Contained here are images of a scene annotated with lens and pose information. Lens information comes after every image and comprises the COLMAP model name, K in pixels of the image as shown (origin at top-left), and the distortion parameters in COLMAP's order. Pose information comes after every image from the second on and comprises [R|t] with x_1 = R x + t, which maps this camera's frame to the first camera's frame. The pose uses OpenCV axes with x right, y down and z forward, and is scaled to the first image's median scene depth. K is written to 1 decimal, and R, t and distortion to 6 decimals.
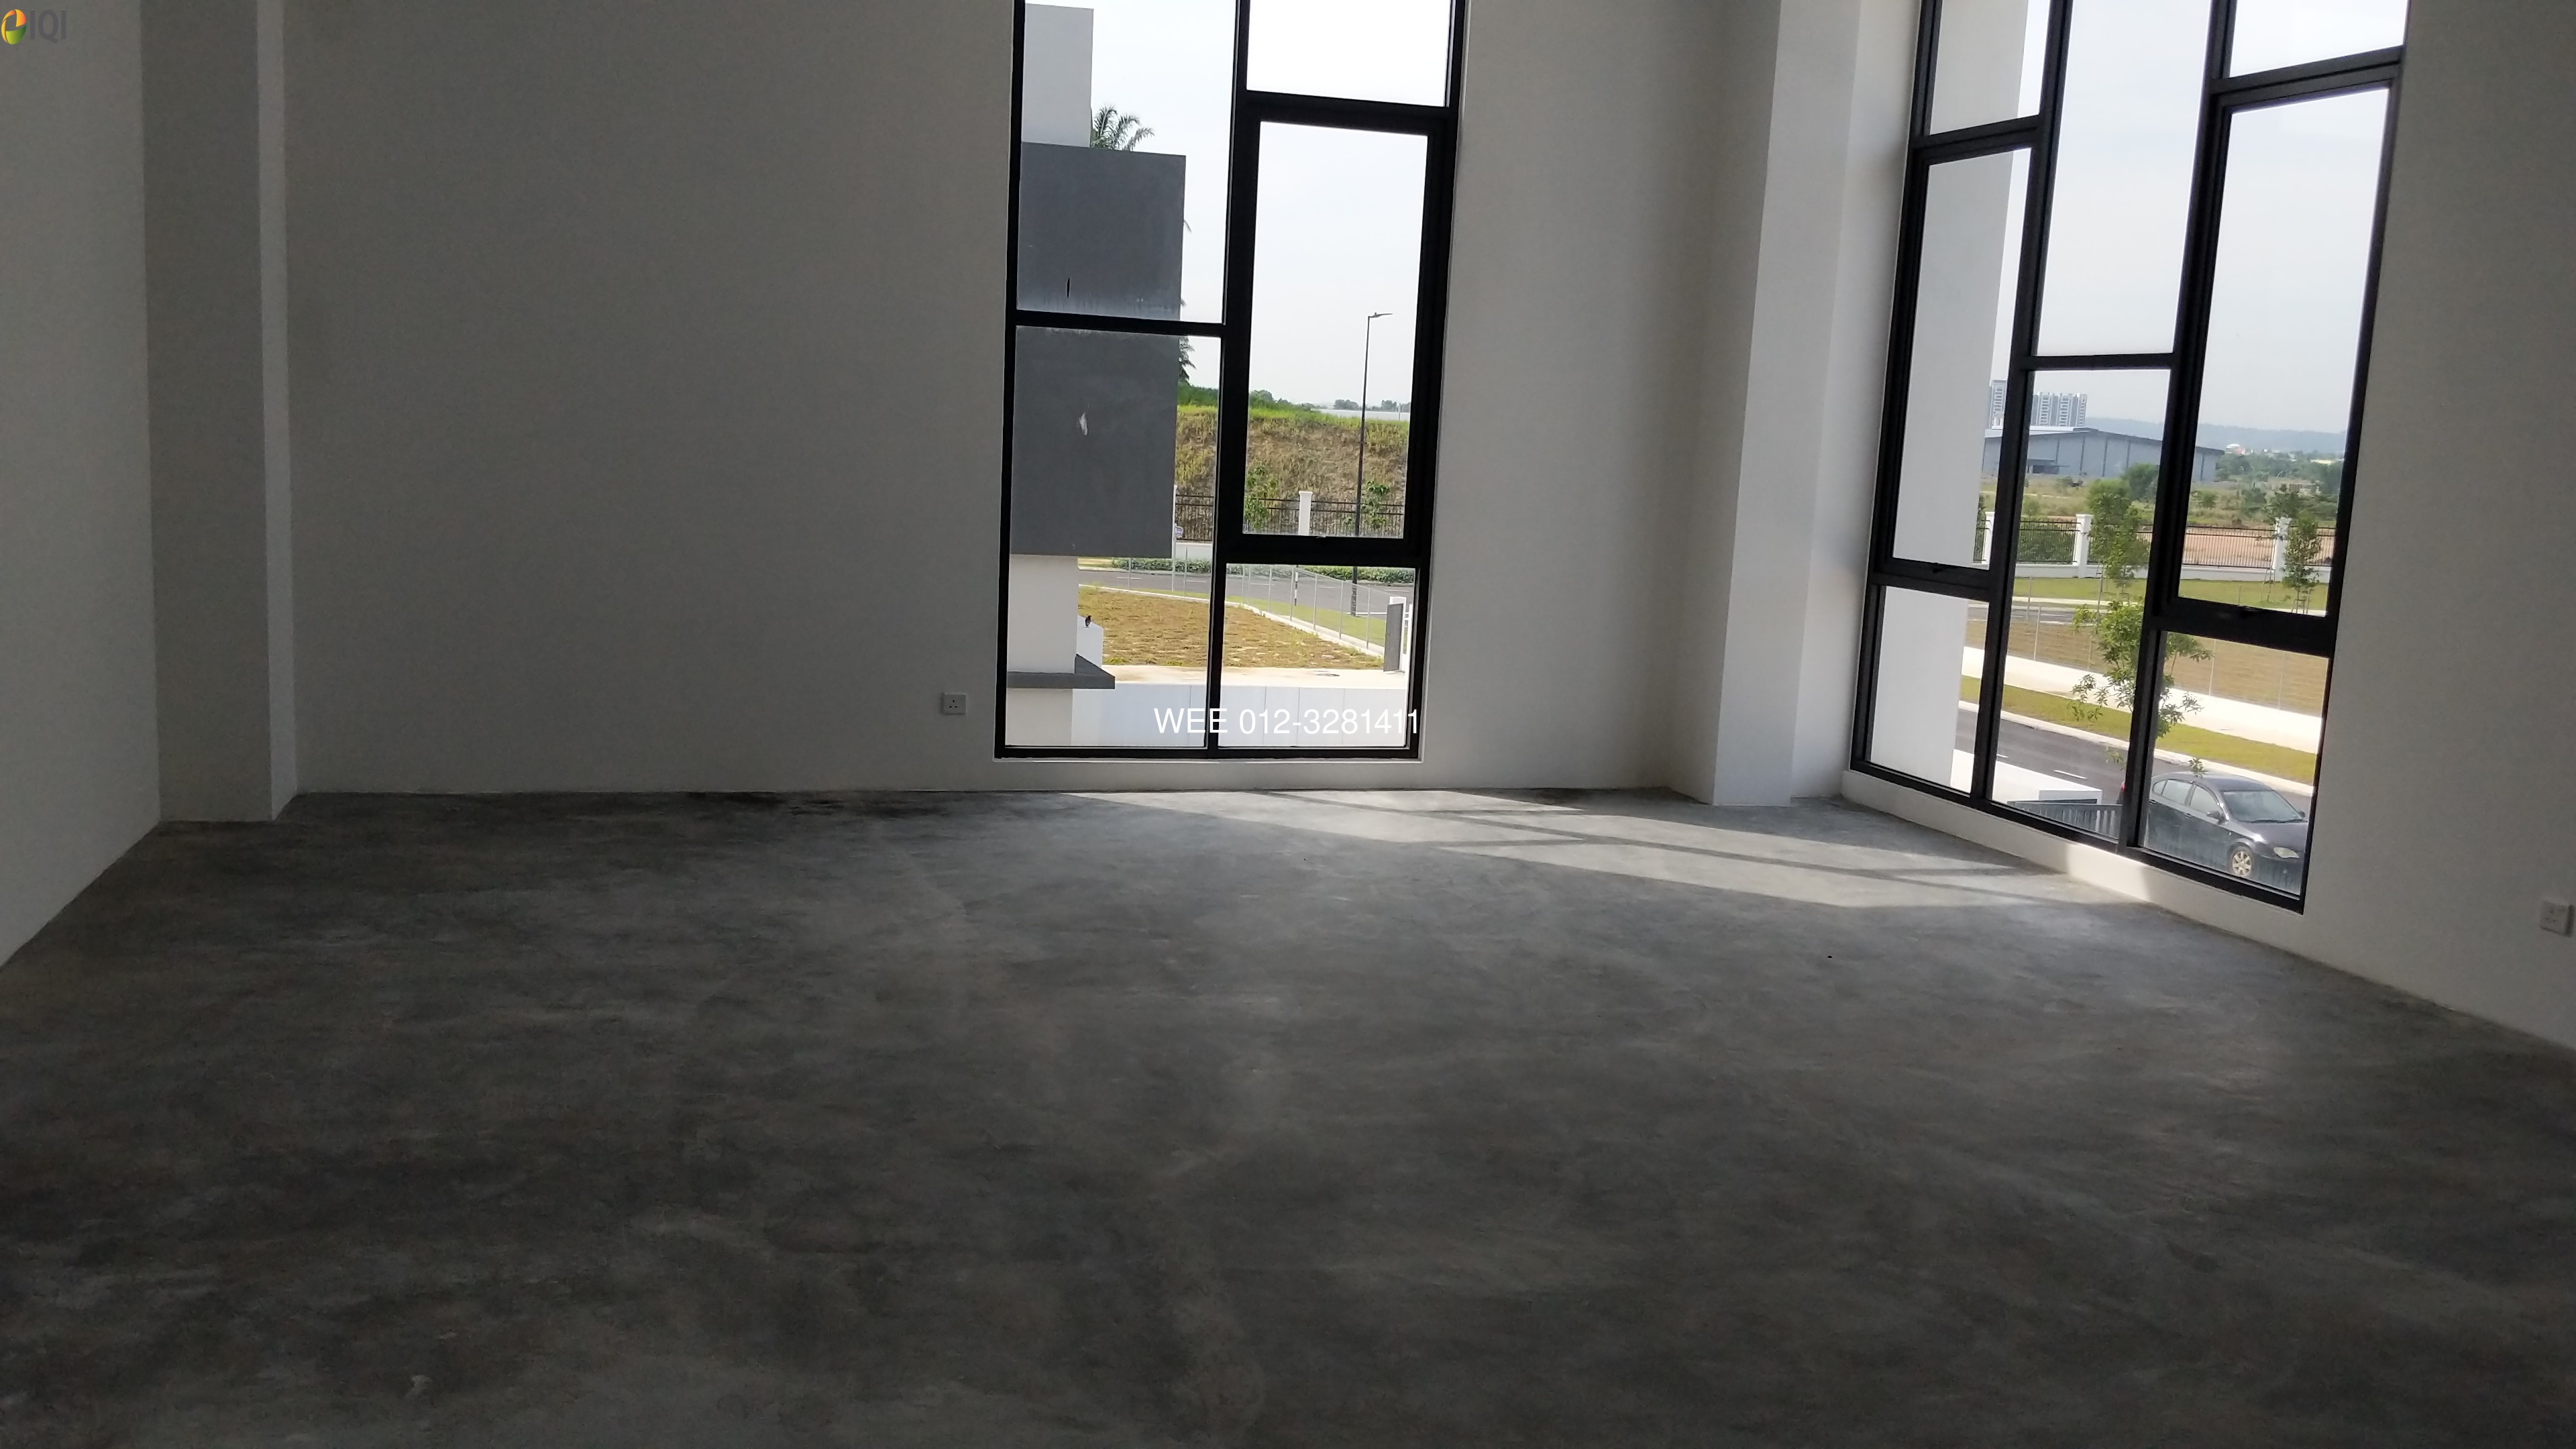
lens RADIAL K [[2208.5, 0, 1280.8], [0, 2208.5, 731.2], [0, 0, 1]] dist [0.135019, -0.300590]
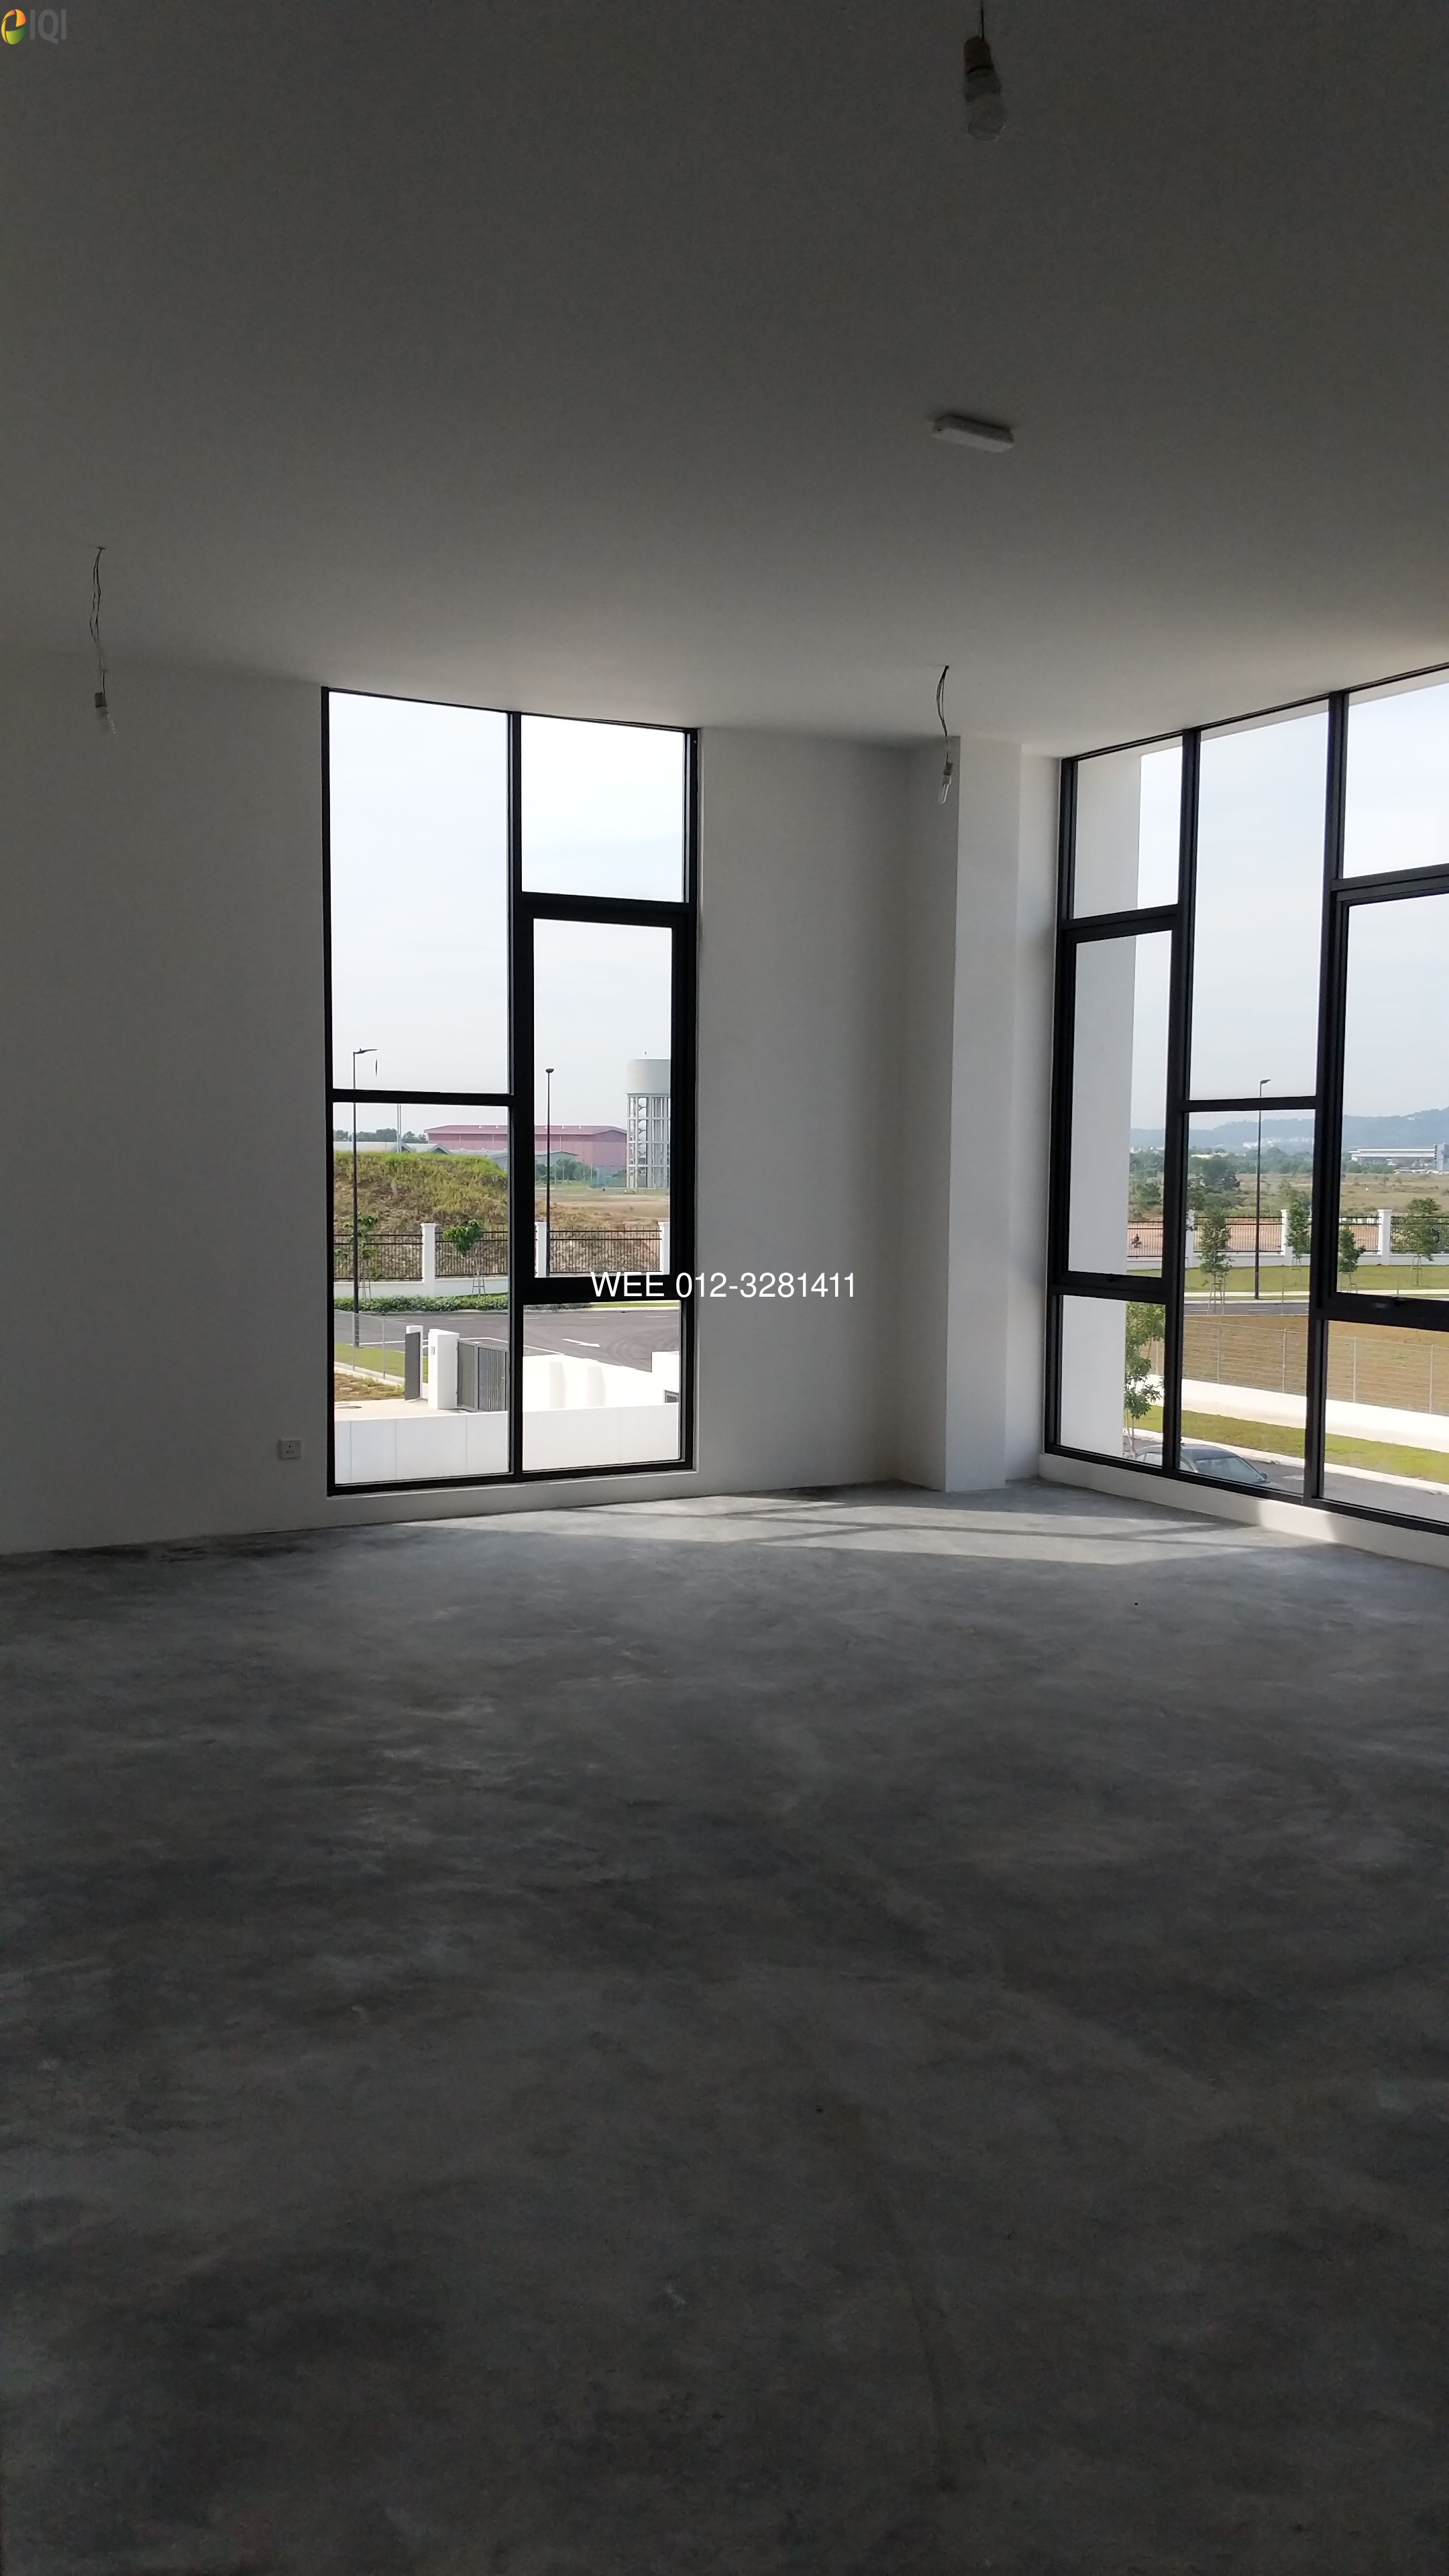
lens RADIAL K [[2208.5, 0, 724.7], [0, 2208.5, 1289.5], [0, 0, 1]] dist [0.135019, -0.300590]
pose [[0.973940, -0.053786, 0.220336, -0.177978], [0.069849, 0.995388, -0.065763, -0.003865], [-0.215782, 0.079439, 0.973205, -0.110204]]
